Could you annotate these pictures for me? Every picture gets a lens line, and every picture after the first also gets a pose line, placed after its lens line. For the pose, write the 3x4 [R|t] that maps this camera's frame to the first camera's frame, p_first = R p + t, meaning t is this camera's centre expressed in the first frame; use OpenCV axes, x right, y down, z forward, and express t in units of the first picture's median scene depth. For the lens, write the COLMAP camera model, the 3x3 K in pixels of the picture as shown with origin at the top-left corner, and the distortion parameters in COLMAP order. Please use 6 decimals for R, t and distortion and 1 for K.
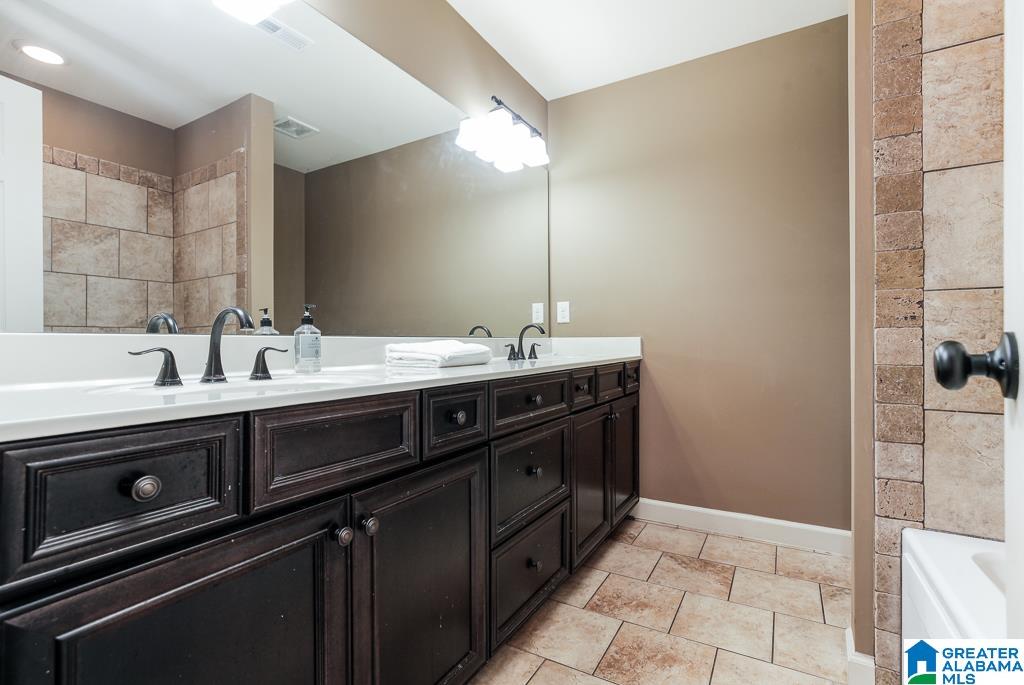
lens RADIAL K [[466.4, 0, 509.8], [0, 466.4, 345.1], [0, 0, 1]] dist [-0.000734, 0.000233]
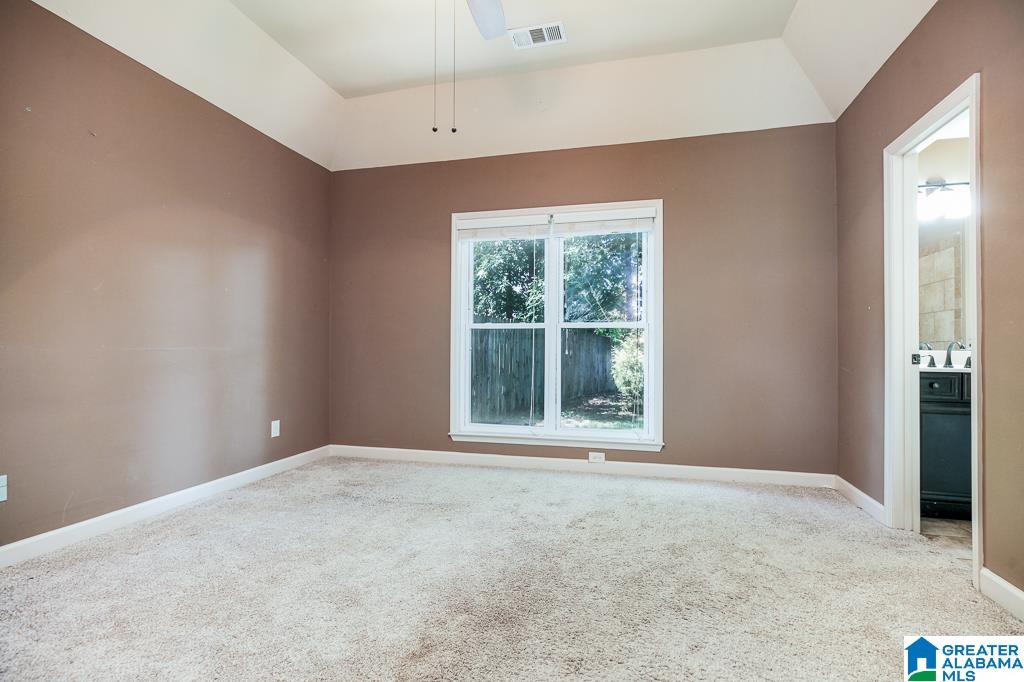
lens RADIAL K [[466.4, 0, 509.8], [0, 466.4, 343.6], [0, 0, 1]] dist [-0.000734, 0.000233]
pose [[0.284508, -0.002818, -0.958669, 1.271755], [-0.006565, 0.999966, -0.004888, -0.032058], [0.958651, 0.007685, 0.284480, -2.269141]]
